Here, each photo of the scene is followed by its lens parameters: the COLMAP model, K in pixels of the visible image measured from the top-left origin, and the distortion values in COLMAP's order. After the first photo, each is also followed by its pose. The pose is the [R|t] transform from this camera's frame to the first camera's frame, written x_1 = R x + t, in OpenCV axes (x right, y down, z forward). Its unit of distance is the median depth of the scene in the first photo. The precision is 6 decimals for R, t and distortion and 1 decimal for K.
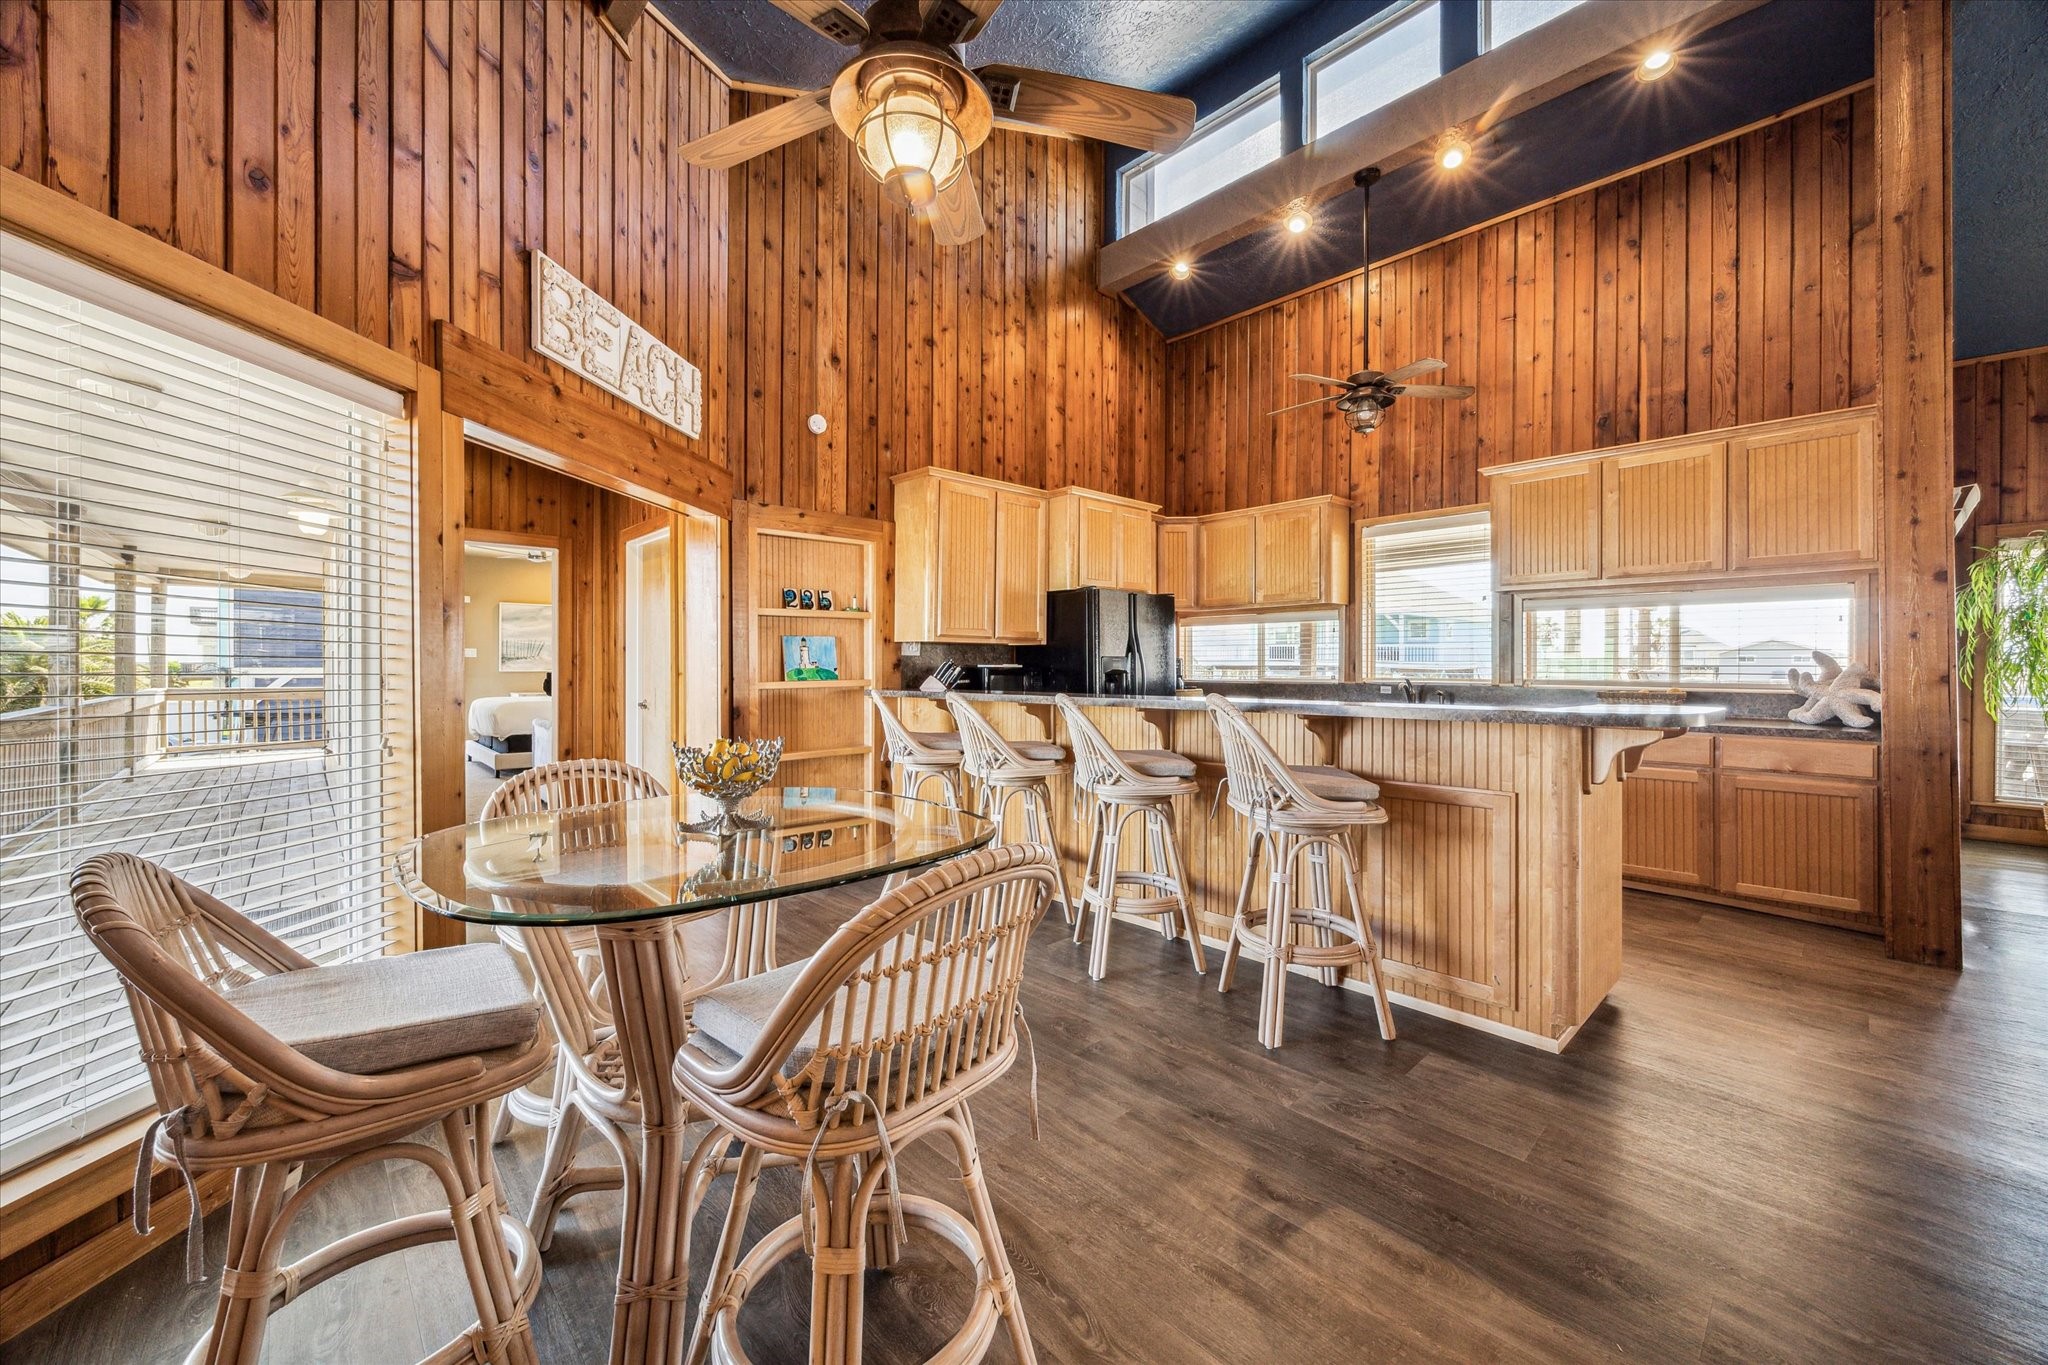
lens RADIAL K [[790.0, 0, 1018.3], [0, 790.0, 672.3], [0, 0, 1]] dist [-0.001135, -0.000102]
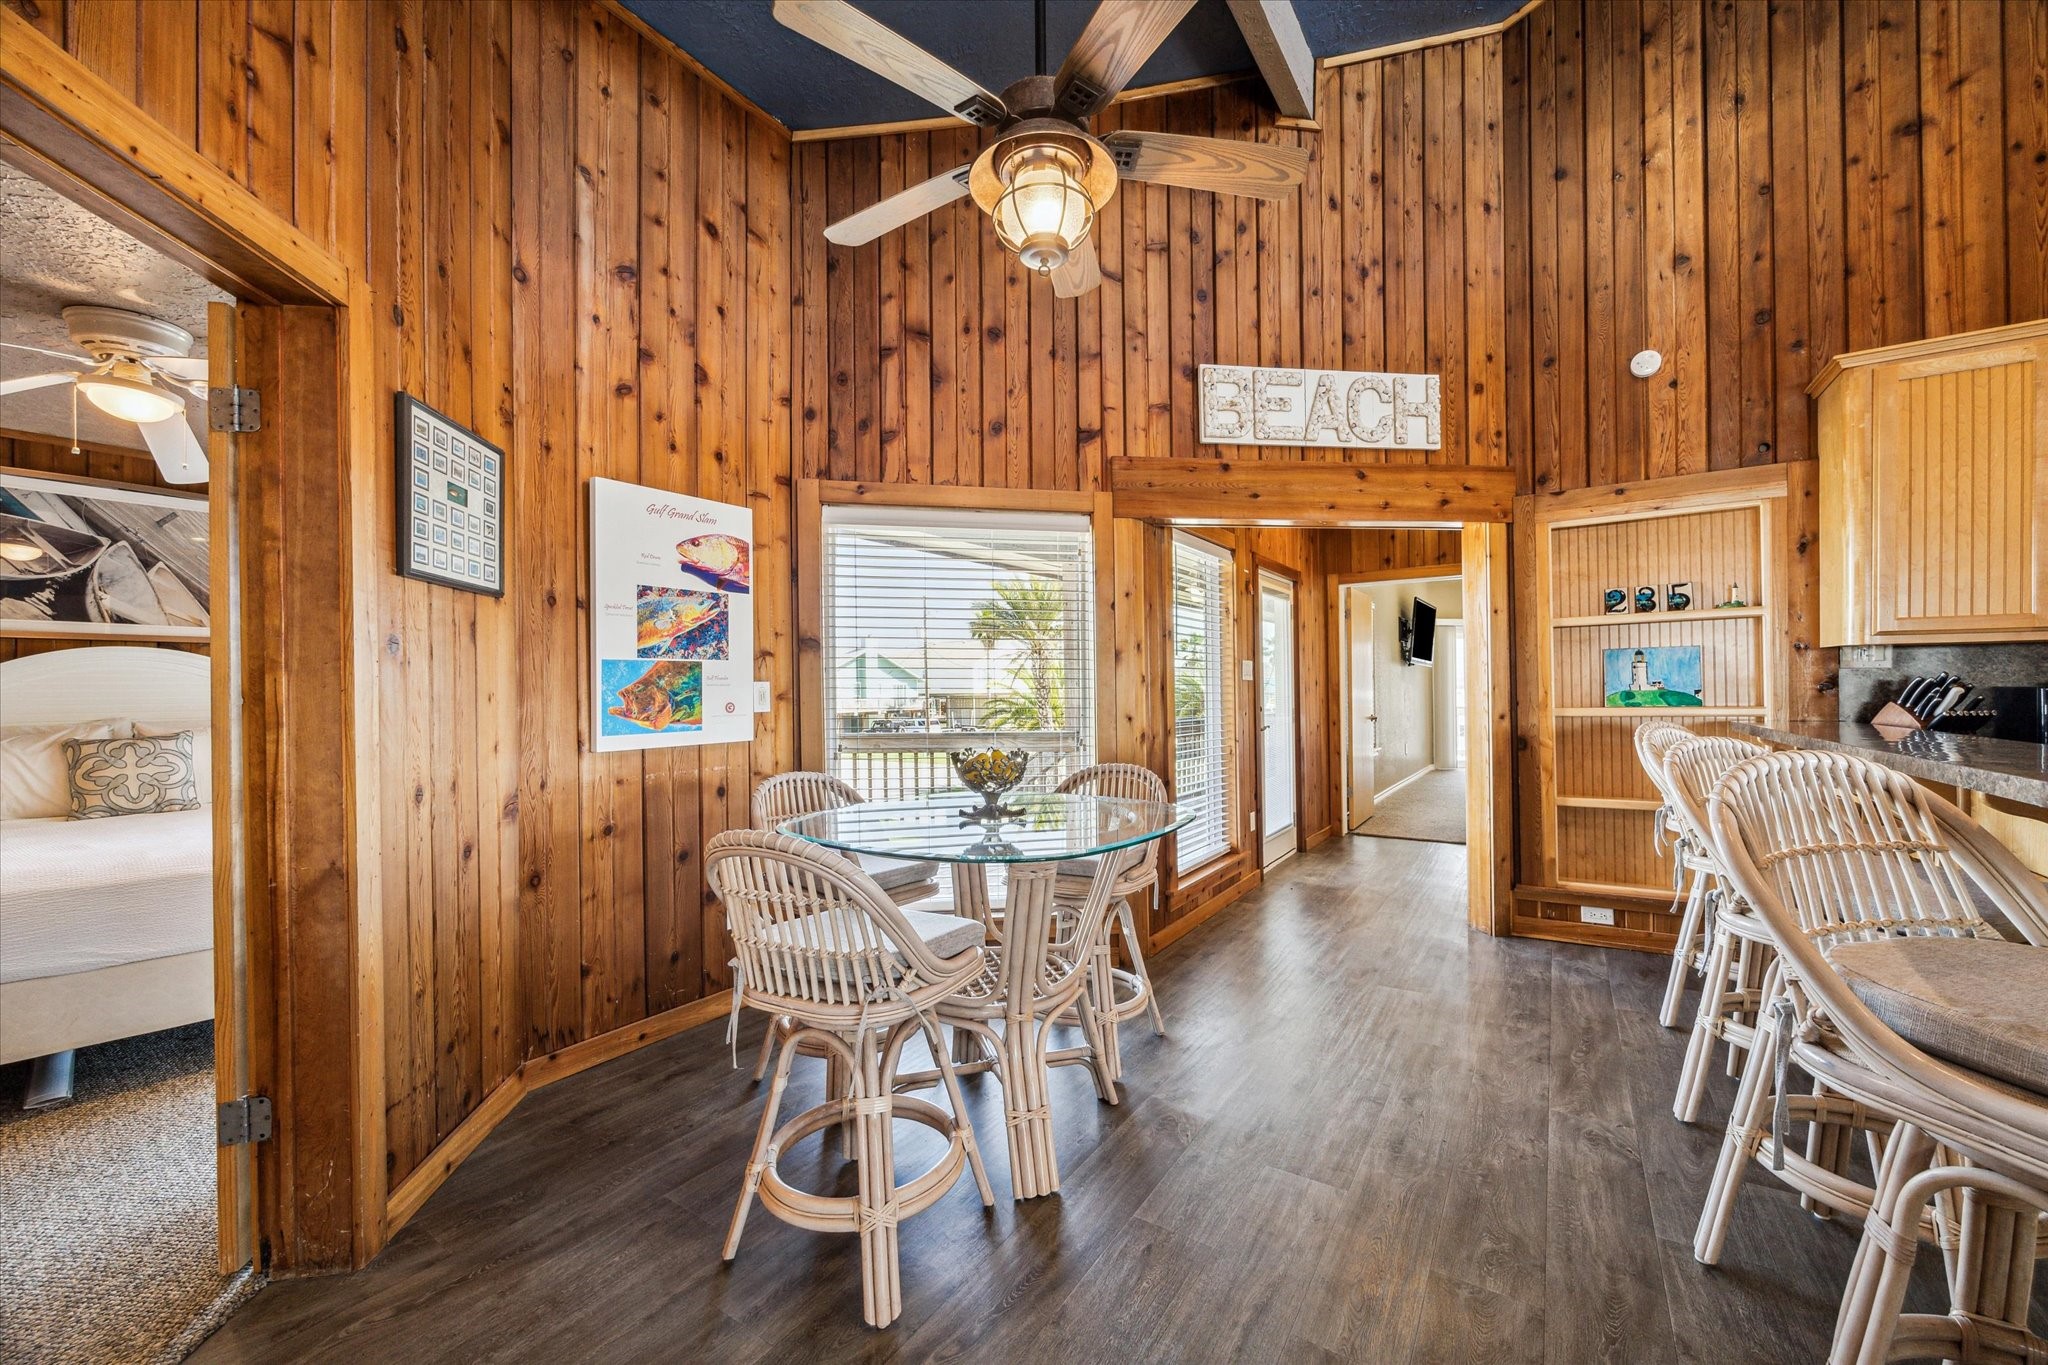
lens RADIAL K [[788.4, 0, 1051.8], [0, 788.4, 689.6], [0, 0, 1]] dist [0.000618, -0.000059]
pose [[0.233396, -0.000481, -0.972382, 0.420349], [0.002238, 0.999997, 0.000042, -0.008997], [0.972379, -0.002186, 0.233396, 0.344997]]
